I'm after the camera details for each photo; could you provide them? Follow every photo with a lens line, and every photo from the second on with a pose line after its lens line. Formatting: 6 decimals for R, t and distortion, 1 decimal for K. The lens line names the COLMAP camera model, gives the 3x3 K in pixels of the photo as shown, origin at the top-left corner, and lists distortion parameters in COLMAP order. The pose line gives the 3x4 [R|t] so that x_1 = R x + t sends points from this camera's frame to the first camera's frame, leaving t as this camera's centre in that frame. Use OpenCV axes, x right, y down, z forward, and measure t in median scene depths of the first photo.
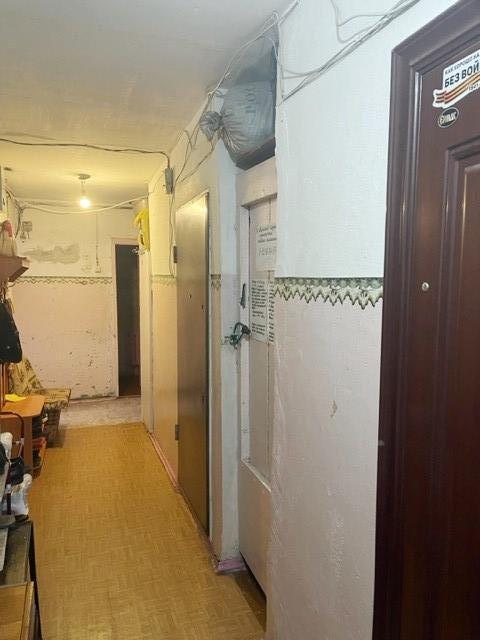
lens RADIAL K [[483.8, 0, 239.6], [0, 483.8, 321.5], [0, 0, 1]] dist [-0.003161, -0.000816]
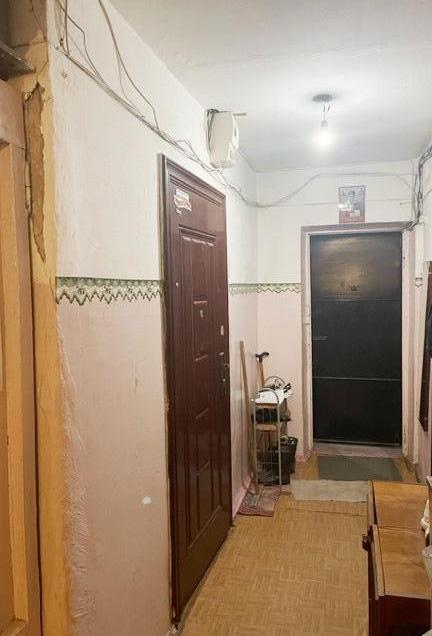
lens RADIAL K [[493.5, 0, 215.7], [0, 493.5, 317.8], [0, 0, 1]] dist [-0.001580, -0.000170]
pose [[-0.826974, -0.078523, 0.556730, -0.630644], [0.006753, 0.988741, 0.149487, -0.164257], [-0.562200, 0.127381, -0.817133, 1.748638]]
